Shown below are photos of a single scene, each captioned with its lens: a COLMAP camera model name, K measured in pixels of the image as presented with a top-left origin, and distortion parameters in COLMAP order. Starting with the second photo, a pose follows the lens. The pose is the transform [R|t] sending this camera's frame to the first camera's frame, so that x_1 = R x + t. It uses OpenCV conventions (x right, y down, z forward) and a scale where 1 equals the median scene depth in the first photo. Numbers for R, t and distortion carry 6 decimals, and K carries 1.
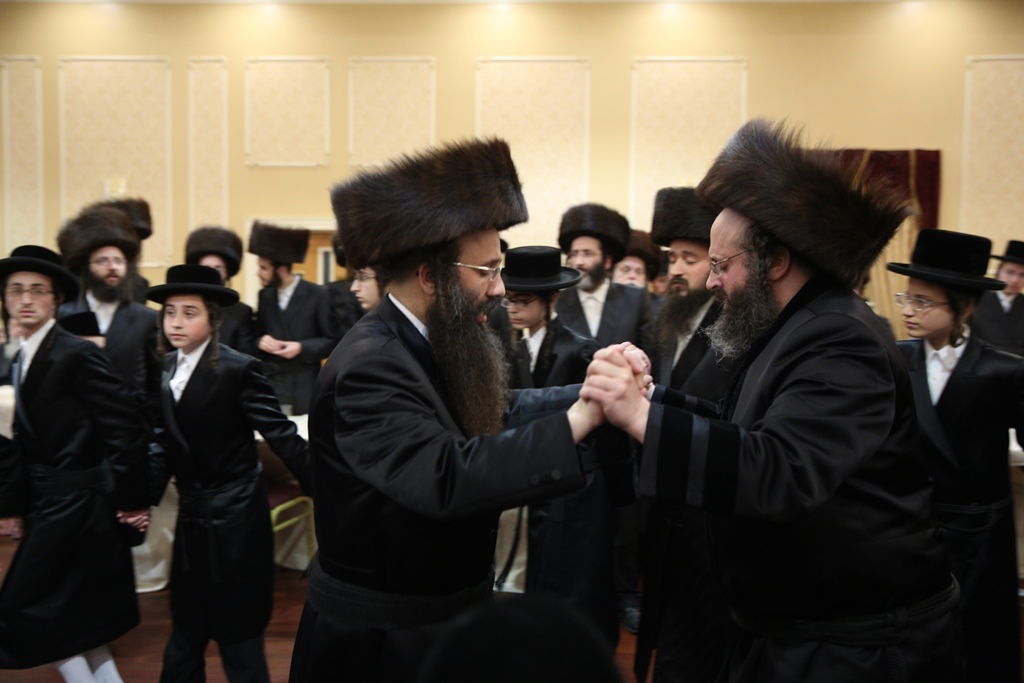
lens RADIAL K [[1007.7, 0, 536.0], [0, 1007.7, 326.7], [0, 0, 1]] dist [0.023083, 0.000000]
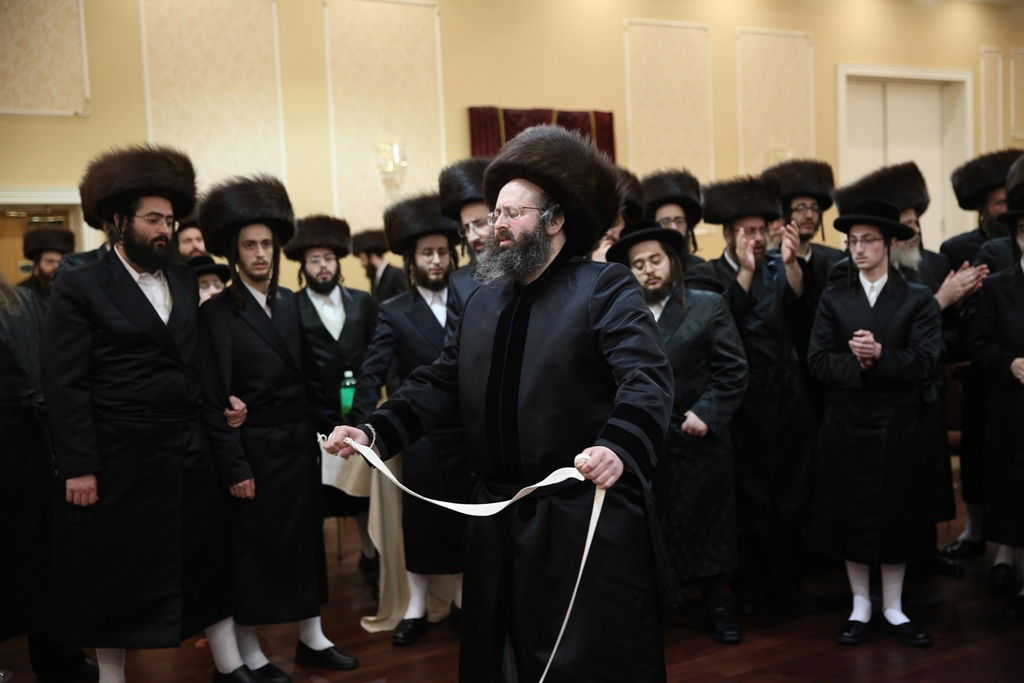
lens RADIAL K [[1405.0, 0, 511.7], [0, 1405.0, 339.2], [0, 0, 1]] dist [0.113479, 0.000000]
pose [[0.772255, -0.079674, 0.630297, -0.564855], [0.079743, 0.996415, 0.028252, 0.000354], [-0.630288, 0.028444, 0.775840, -0.003479]]
